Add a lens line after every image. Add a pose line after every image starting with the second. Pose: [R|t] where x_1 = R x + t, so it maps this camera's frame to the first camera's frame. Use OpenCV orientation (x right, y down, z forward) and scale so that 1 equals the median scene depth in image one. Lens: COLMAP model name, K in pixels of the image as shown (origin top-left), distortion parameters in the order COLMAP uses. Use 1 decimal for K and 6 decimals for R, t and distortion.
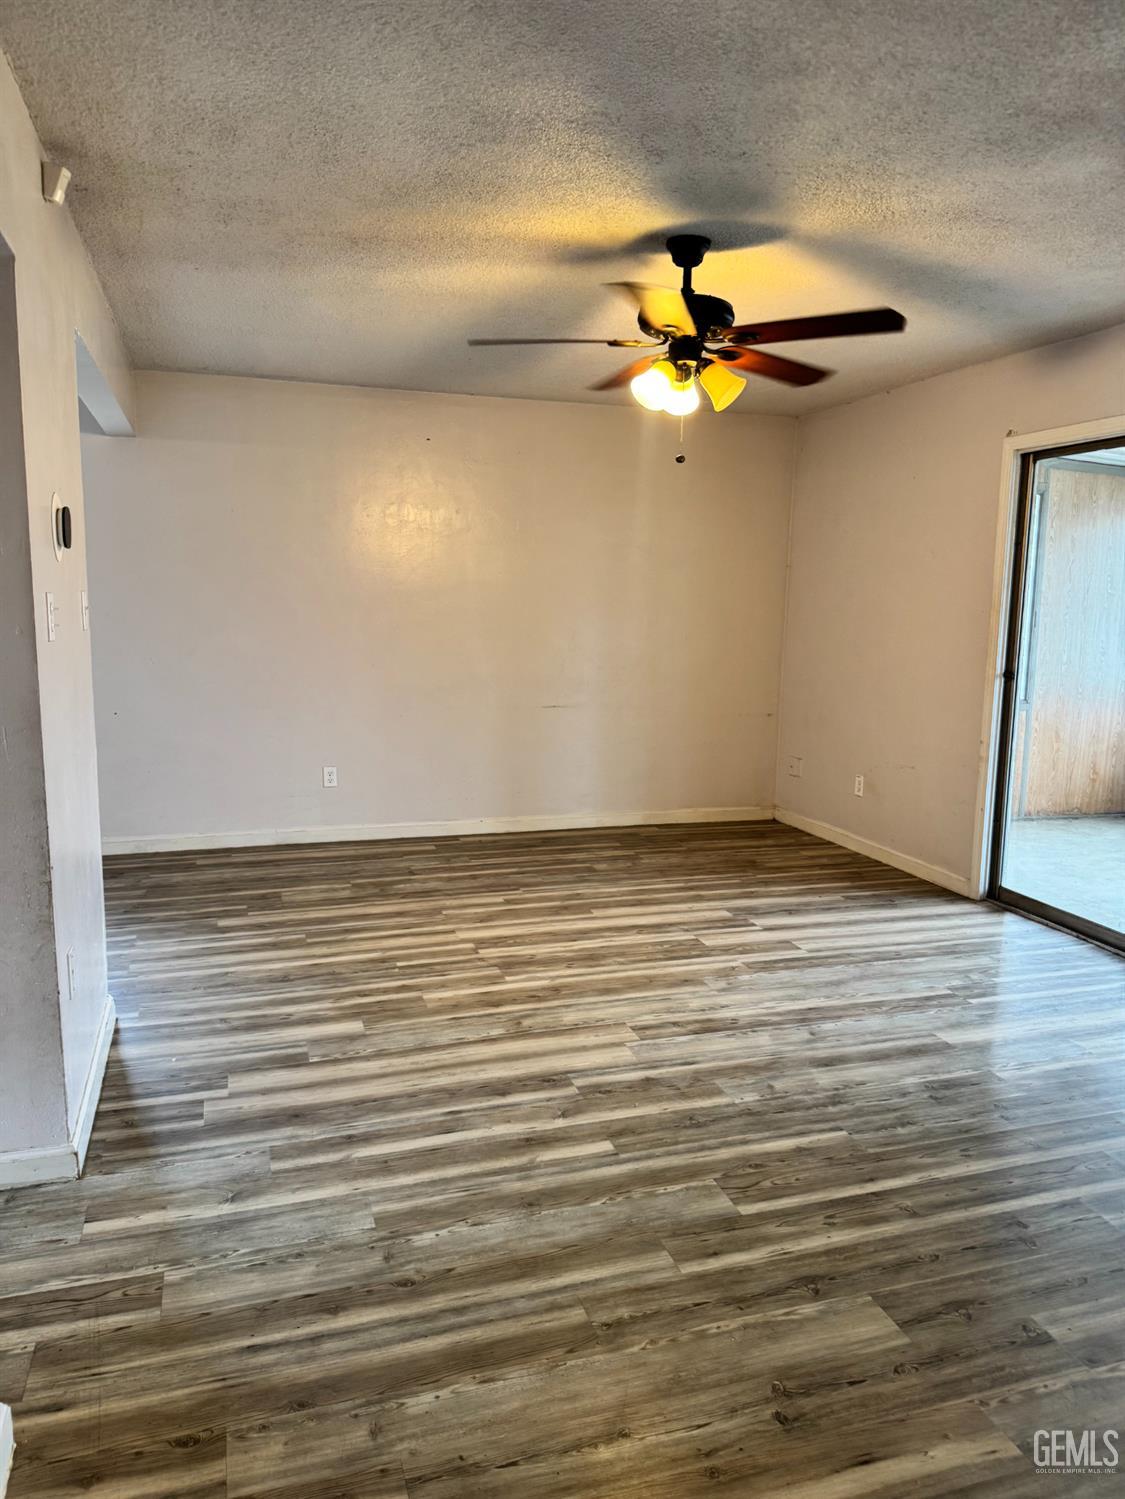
lens RADIAL K [[1059.4, 0, 562.5], [0, 1059.4, 749.5], [0, 0, 1]] dist [-0.025996, -0.009551]
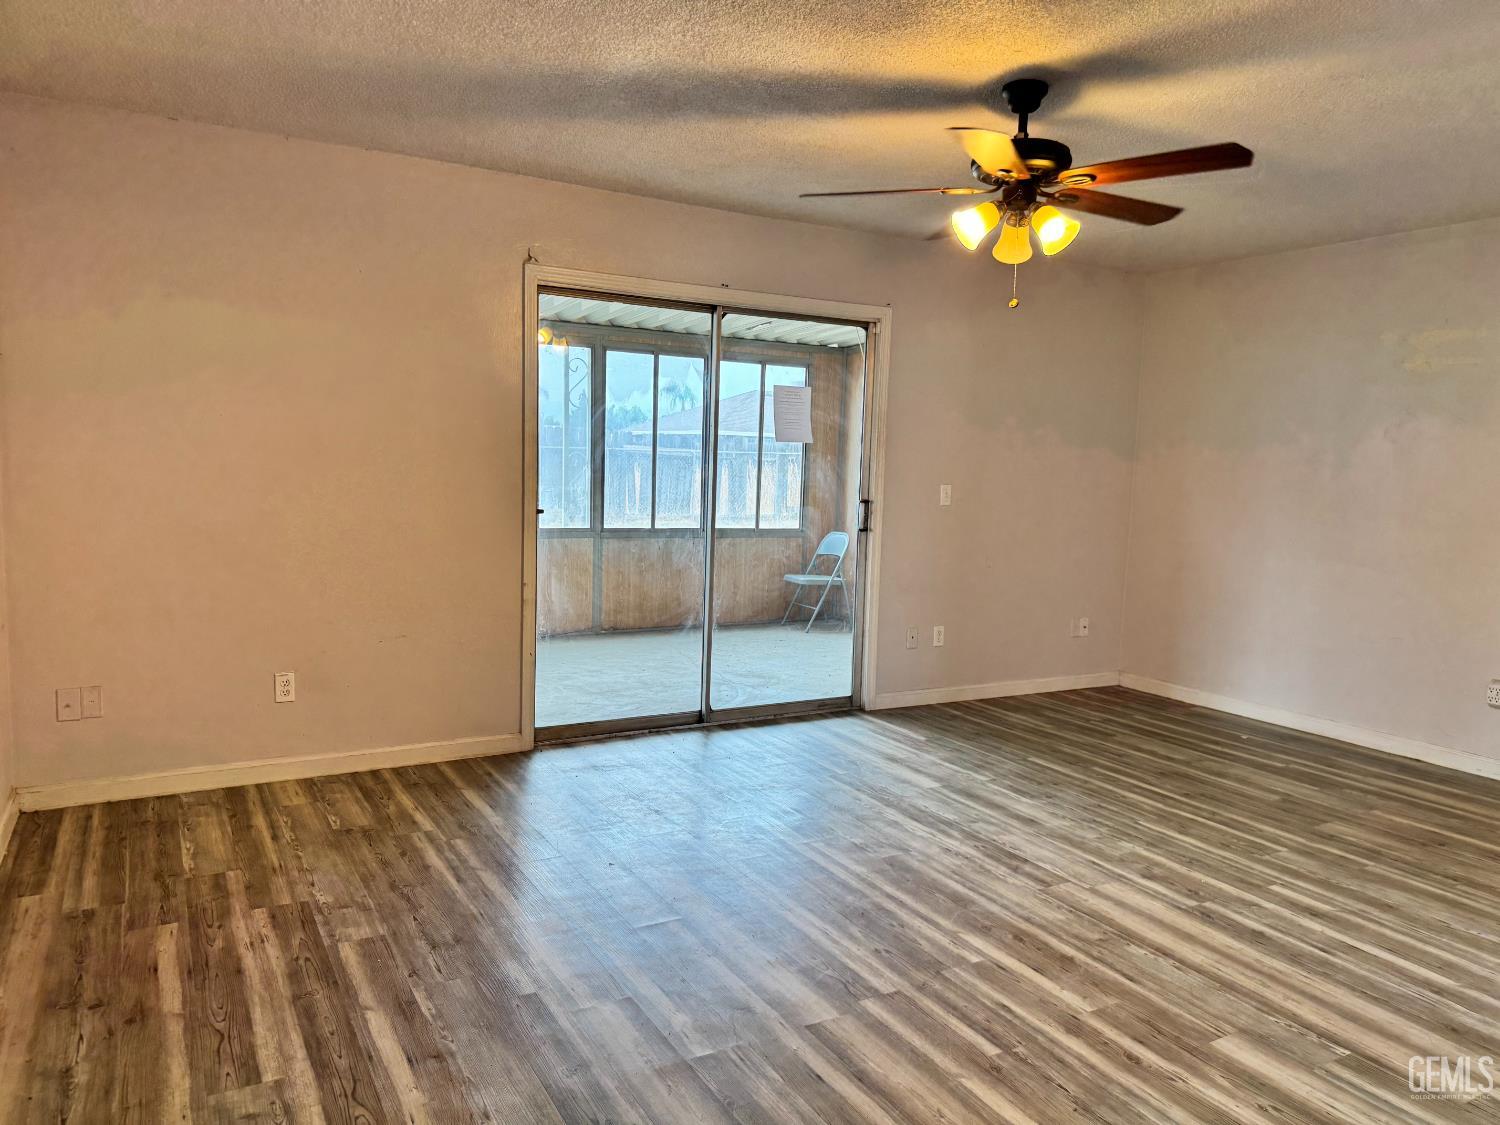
lens RADIAL K [[1060.1, 0, 750.0], [0, 1060.1, 562.5], [0, 0, 1]] dist [-0.025996, -0.009551]
pose [[-0.184195, -0.141782, 0.972610, -0.813973], [0.117533, 0.979264, 0.165011, -0.228675], [-0.975837, 0.144708, -0.163712, 1.431975]]
